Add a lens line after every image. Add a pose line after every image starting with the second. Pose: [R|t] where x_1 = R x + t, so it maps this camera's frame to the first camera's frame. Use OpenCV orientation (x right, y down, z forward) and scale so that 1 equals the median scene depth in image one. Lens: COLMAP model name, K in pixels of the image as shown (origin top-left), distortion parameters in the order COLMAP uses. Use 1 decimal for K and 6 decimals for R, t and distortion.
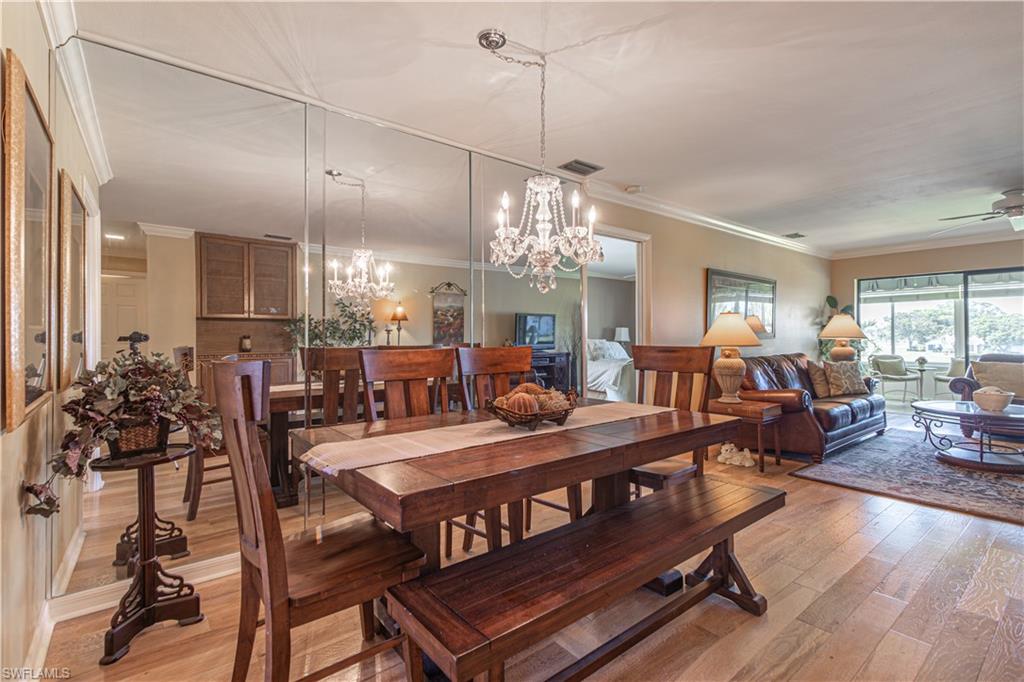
lens RADIAL K [[472.1, 0, 512.0], [0, 472.1, 341.0], [0, 0, 1]] dist [0.003317, 0.000561]
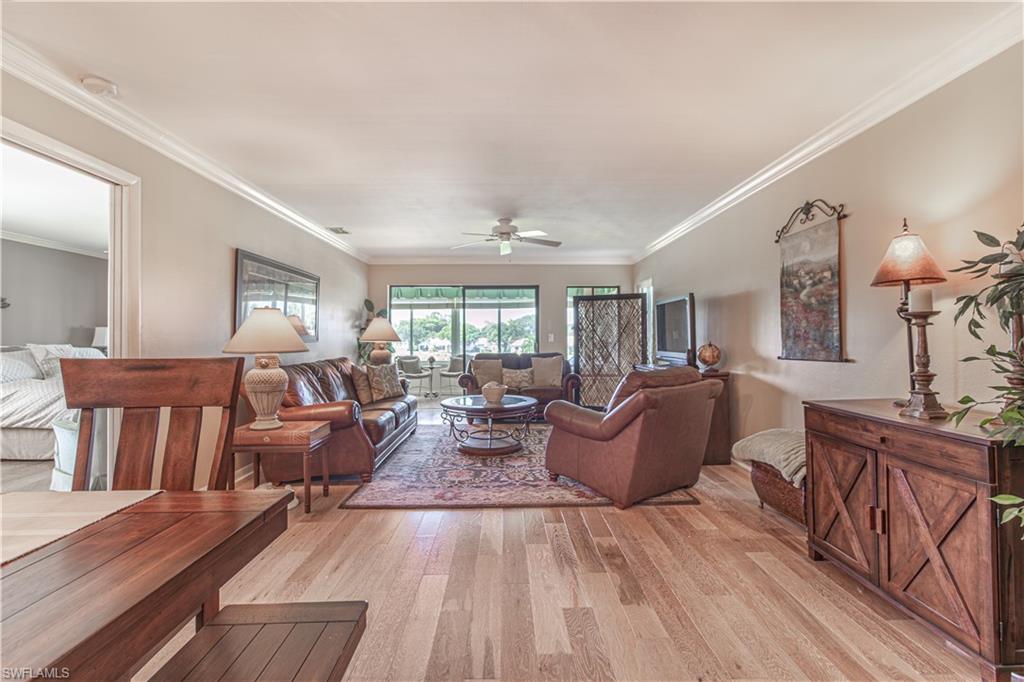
lens RADIAL K [[461.6, 0, 508.0], [0, 461.6, 328.6], [0, 0, 1]] dist [0.000606, 0.000199]
pose [[0.607661, 0.017474, 0.794004, 0.101629], [0.008770, 0.999549, -0.028709, -0.002669], [-0.794148, 0.024409, 0.607234, 0.229852]]
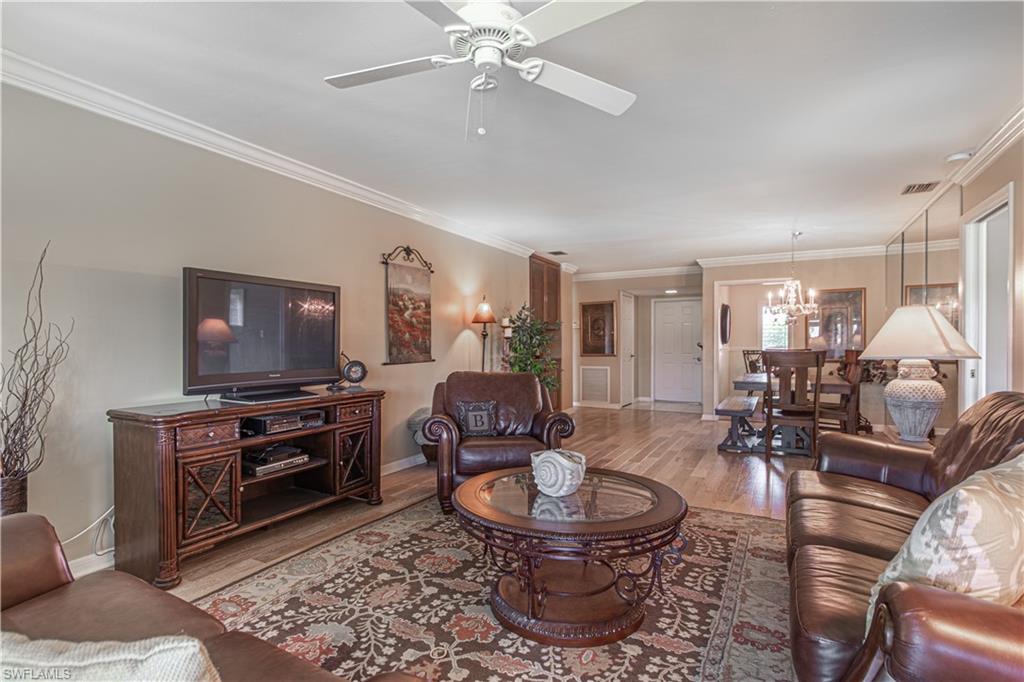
lens RADIAL K [[472.1, 0, 512.0], [0, 472.1, 341.0], [0, 0, 1]] dist [0.003317, 0.000561]
pose [[-0.923226, -0.001695, -0.384254, 1.059414], [-0.004119, 0.999976, 0.005486, -0.021238], [0.384236, 0.006647, -0.923211, 1.223345]]
